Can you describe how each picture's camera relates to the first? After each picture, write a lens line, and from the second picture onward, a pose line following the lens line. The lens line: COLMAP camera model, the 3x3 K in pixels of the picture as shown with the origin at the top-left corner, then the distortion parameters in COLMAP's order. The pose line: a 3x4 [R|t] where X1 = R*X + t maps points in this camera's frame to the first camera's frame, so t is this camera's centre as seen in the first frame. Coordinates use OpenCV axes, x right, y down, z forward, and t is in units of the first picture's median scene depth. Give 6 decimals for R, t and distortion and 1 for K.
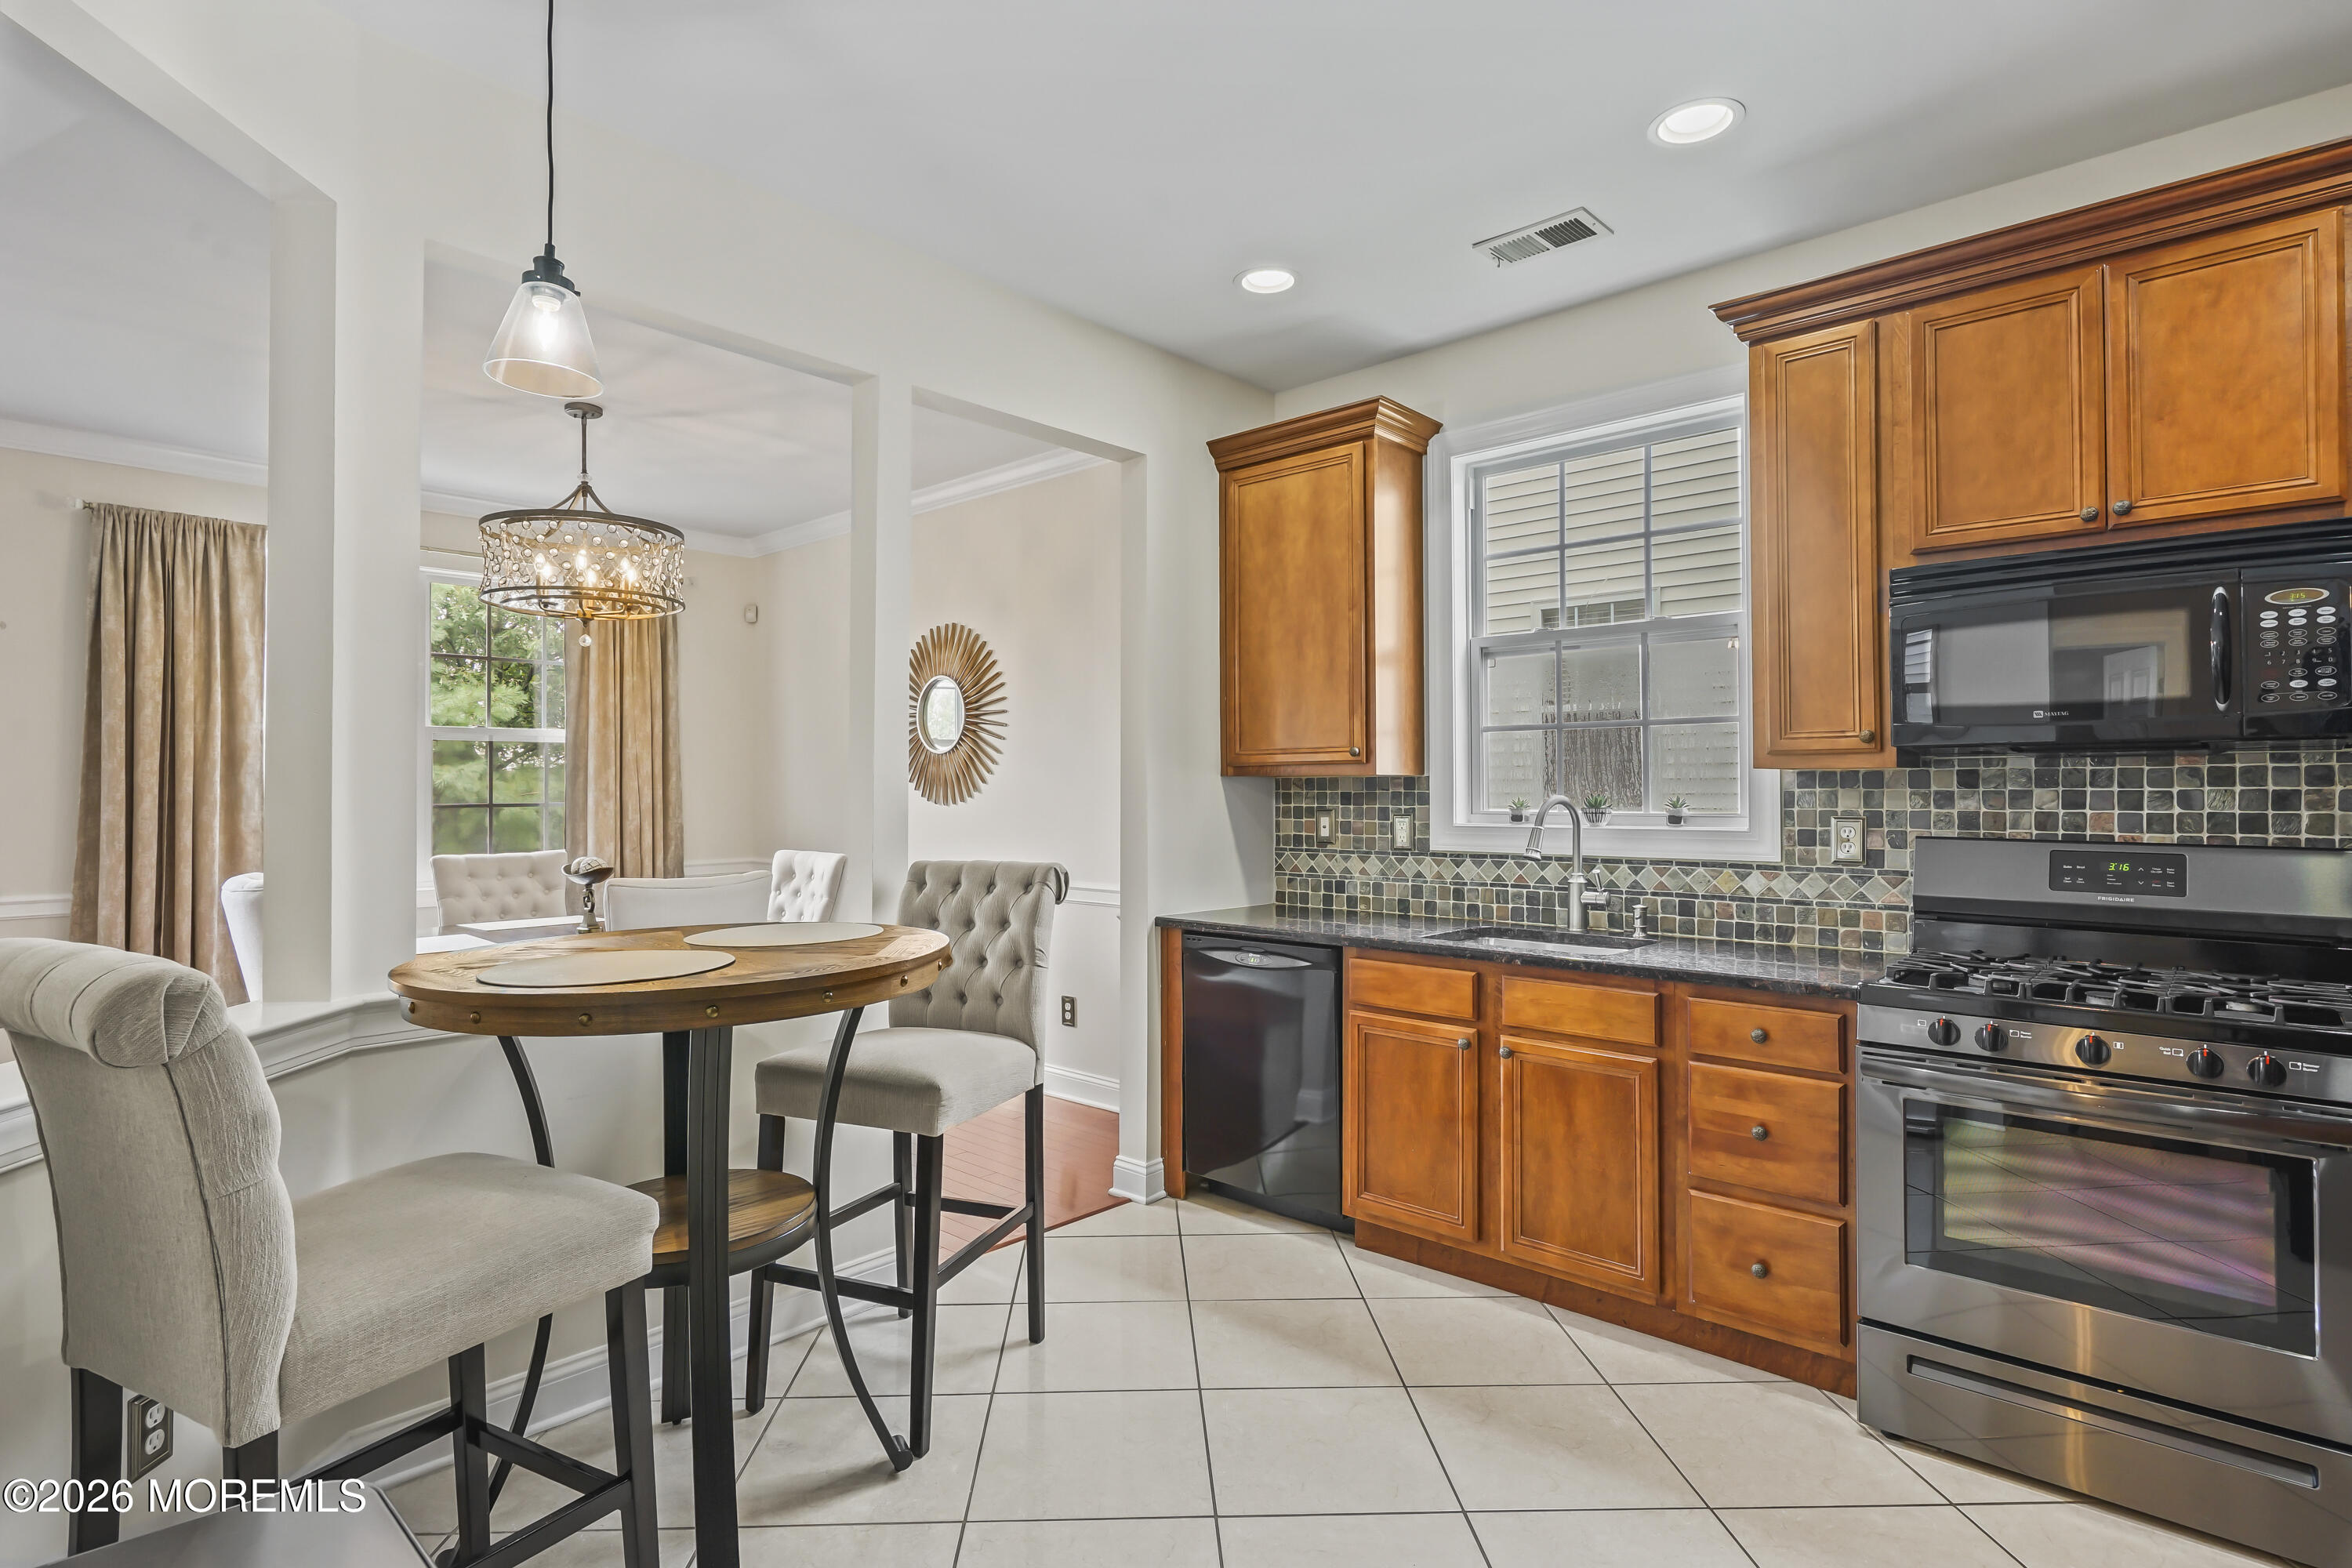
lens RADIAL K [[1179.6, 0, 1160.5], [0, 1179.6, 777.2], [0, 0, 1]] dist [0.002545, 0.000448]
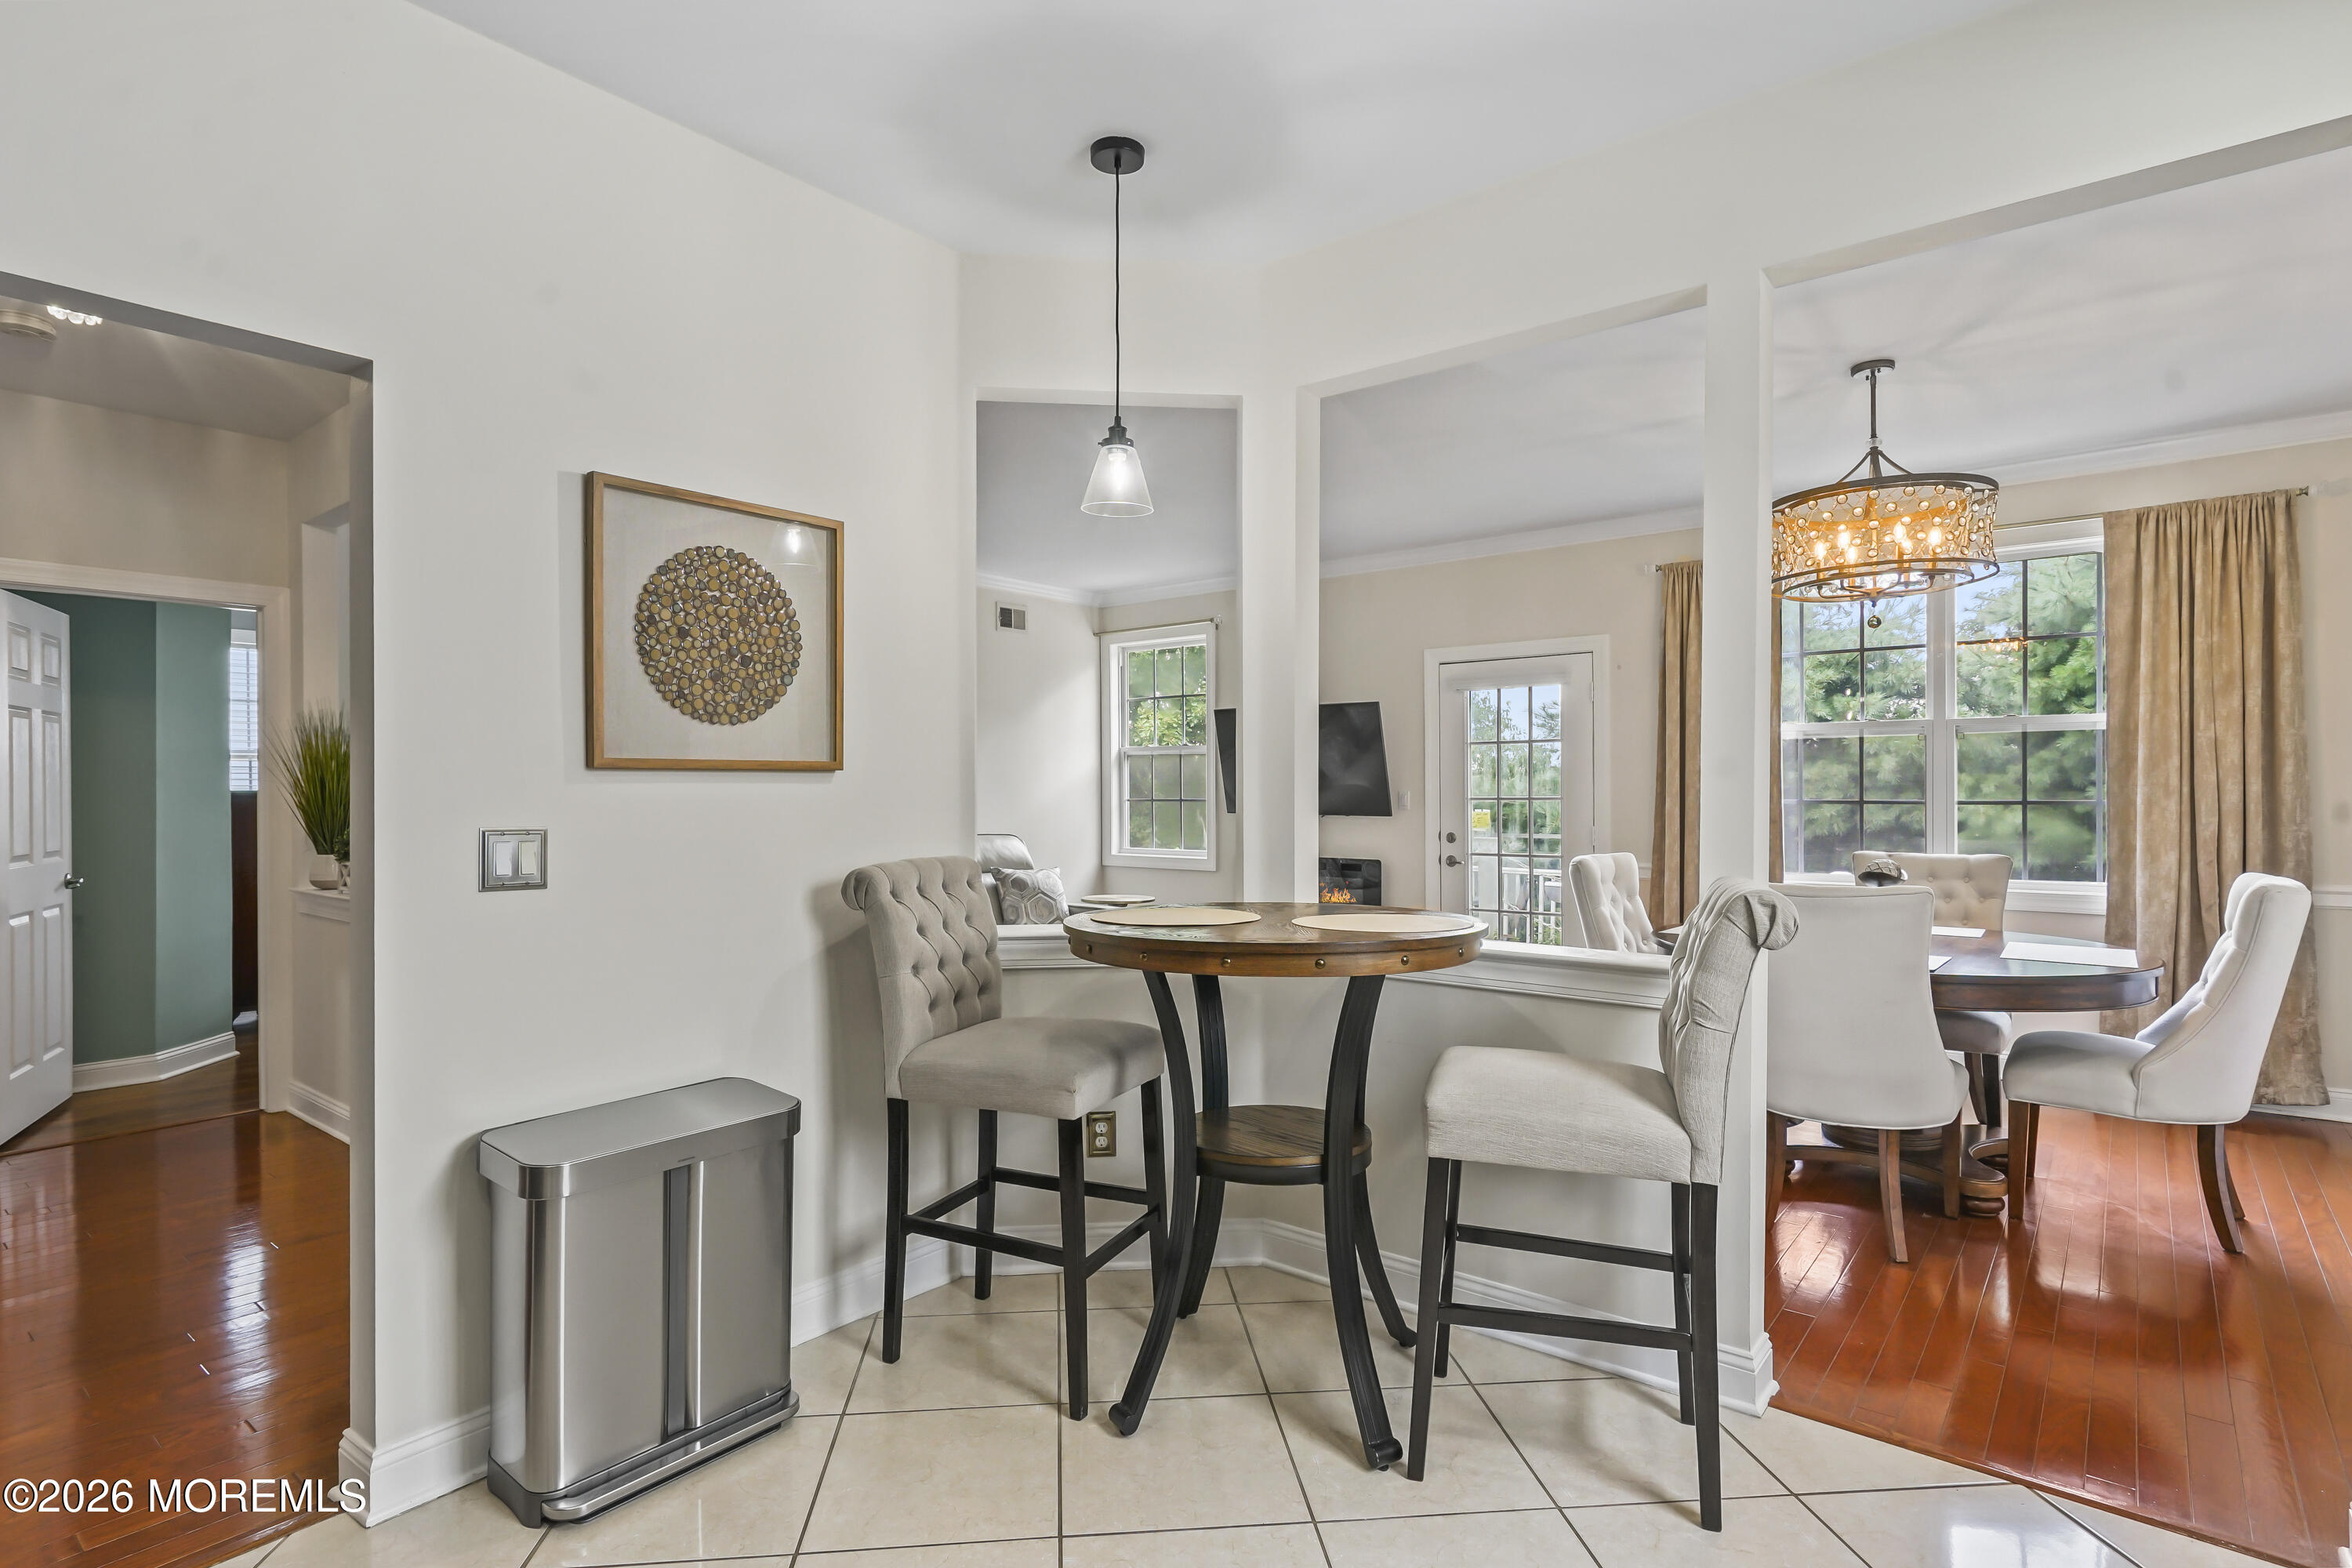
lens RADIAL K [[1179.6, 0, 1165.5], [0, 1179.6, 790.2], [0, 0, 1]] dist [0.002545, 0.000448]
pose [[0.061142, 0.004144, -0.998120, 0.417799], [0.012552, 0.999909, 0.004921, 0.003290], [0.998050, -0.012830, 0.061084, 0.426211]]
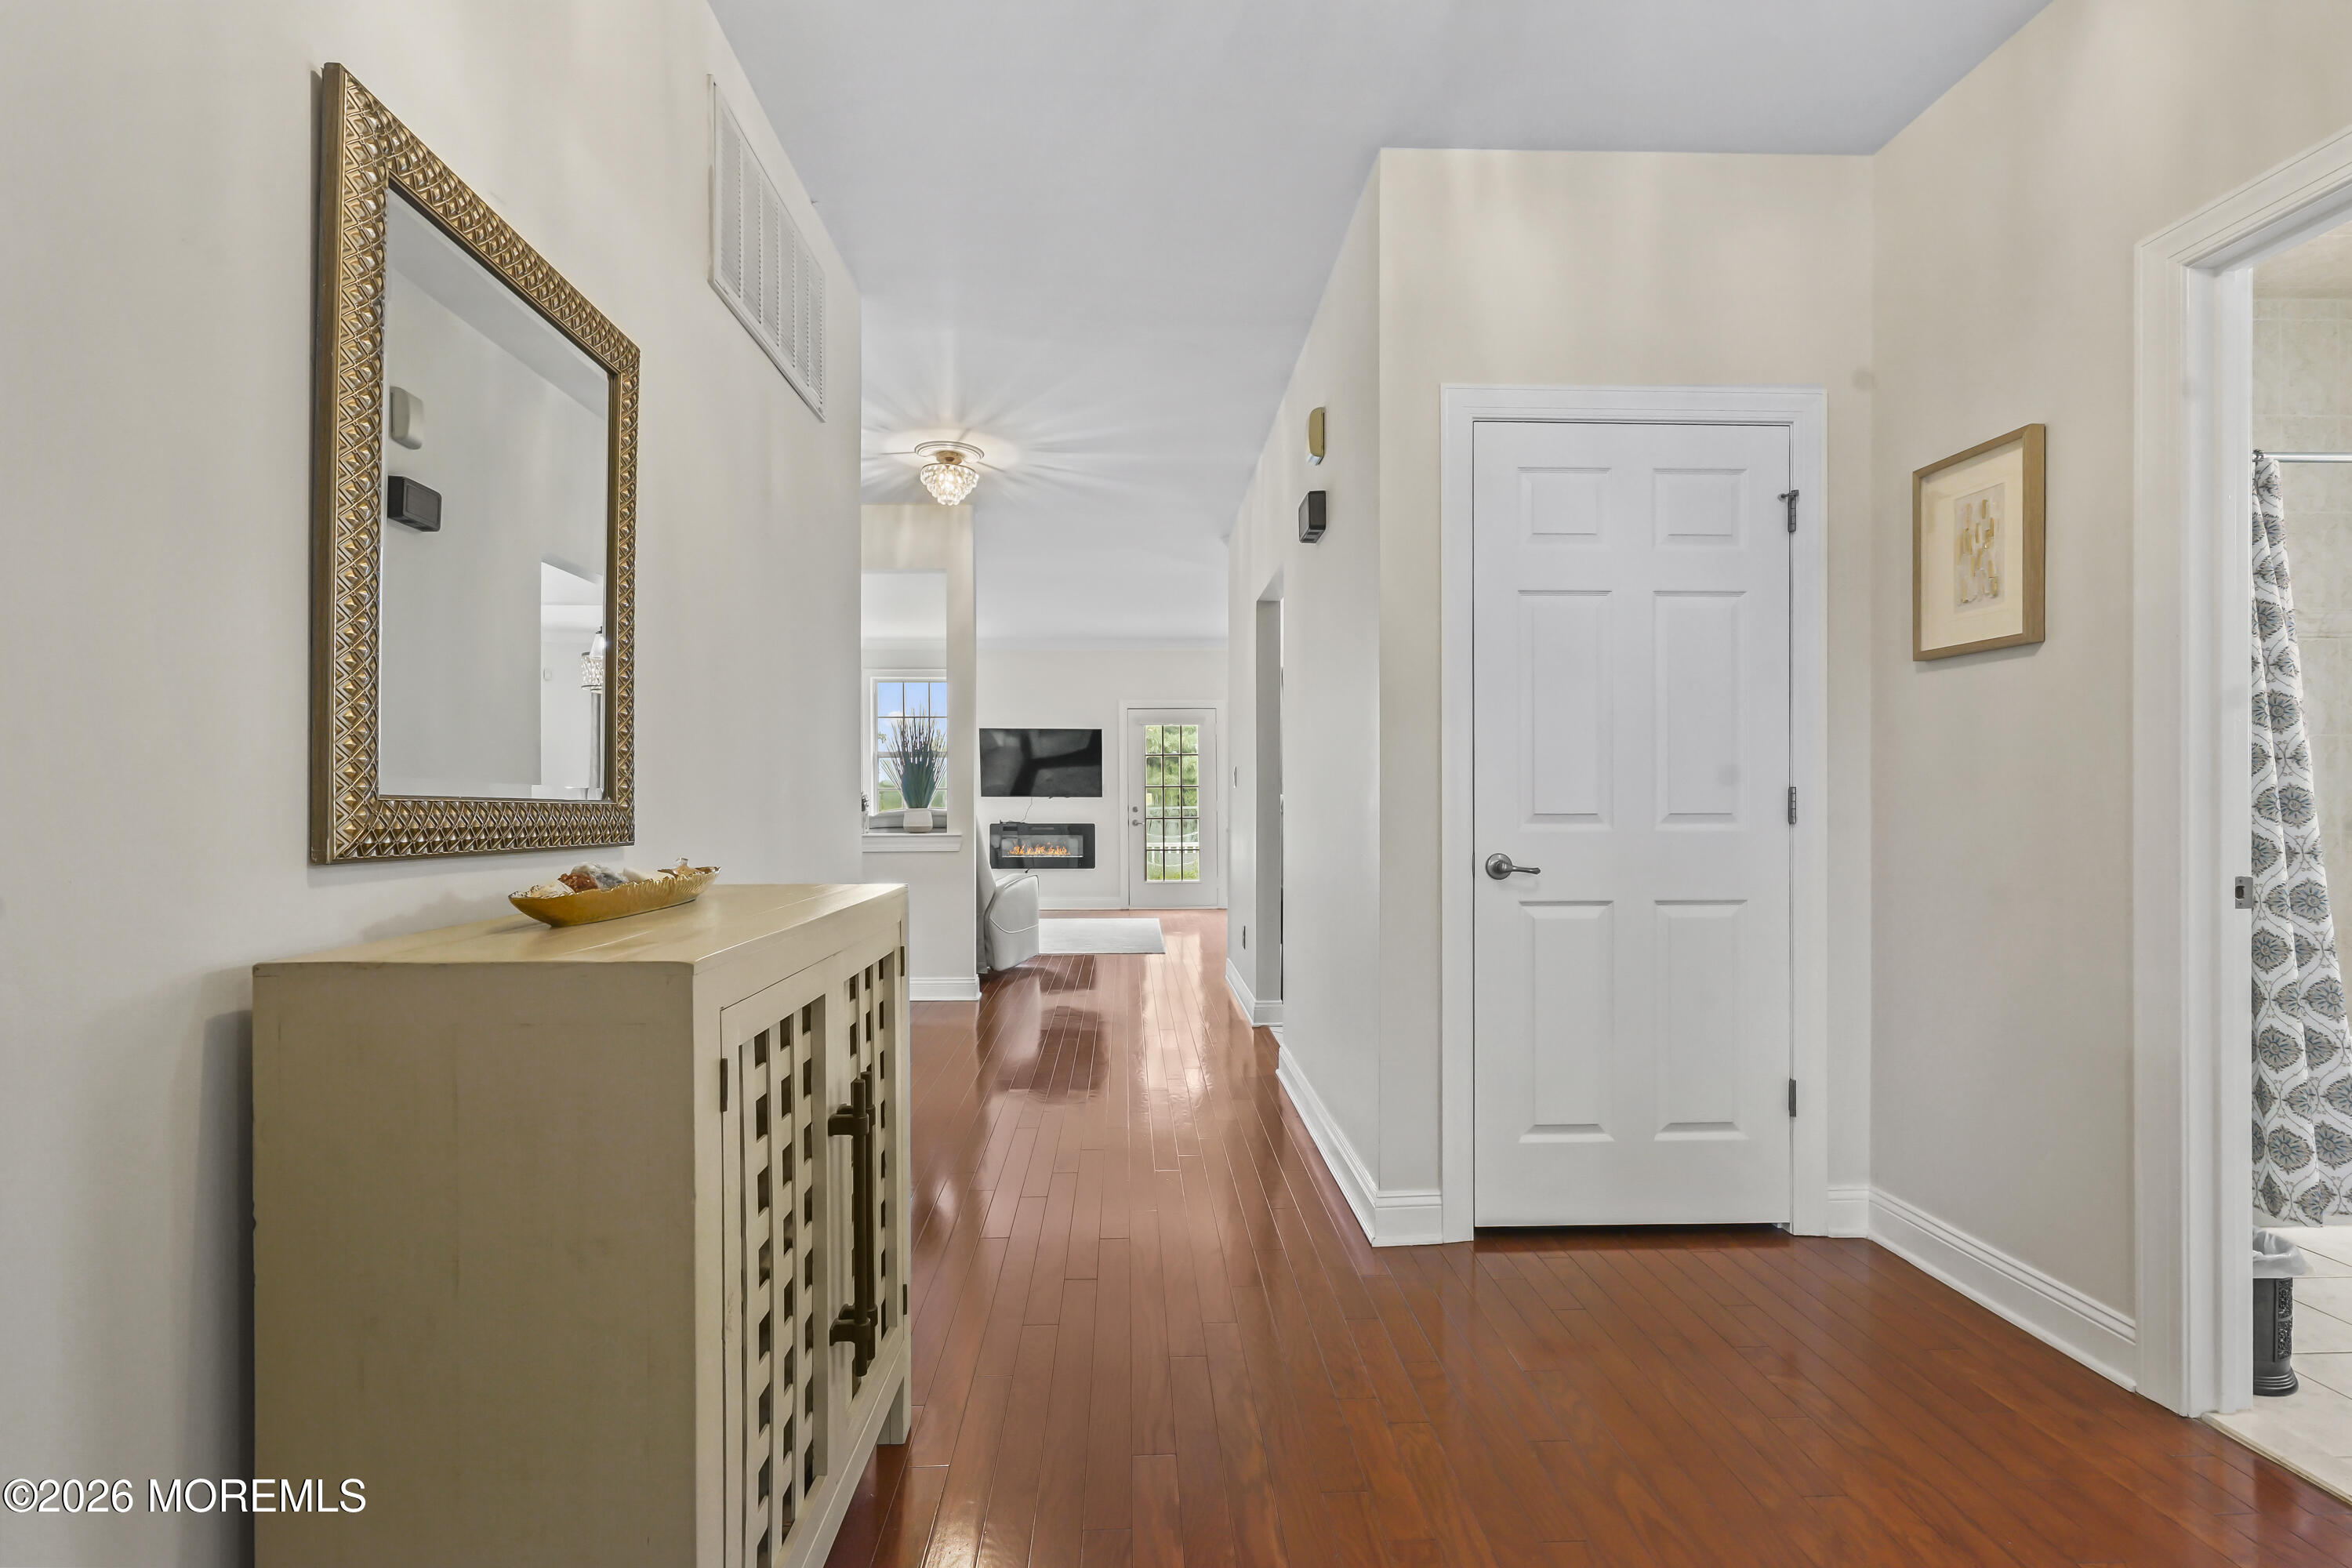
lens RADIAL K [[1065.1, 0, 1171.4], [0, 1065.1, 784.4], [0, 0, 1]] dist [-0.005383, 0.001271]
pose [[0.711810, -0.008175, -0.702325, 0.679442], [0.006809, 0.999966, -0.004738, 0.036007], [0.702339, -0.001410, 0.711841, -0.891874]]
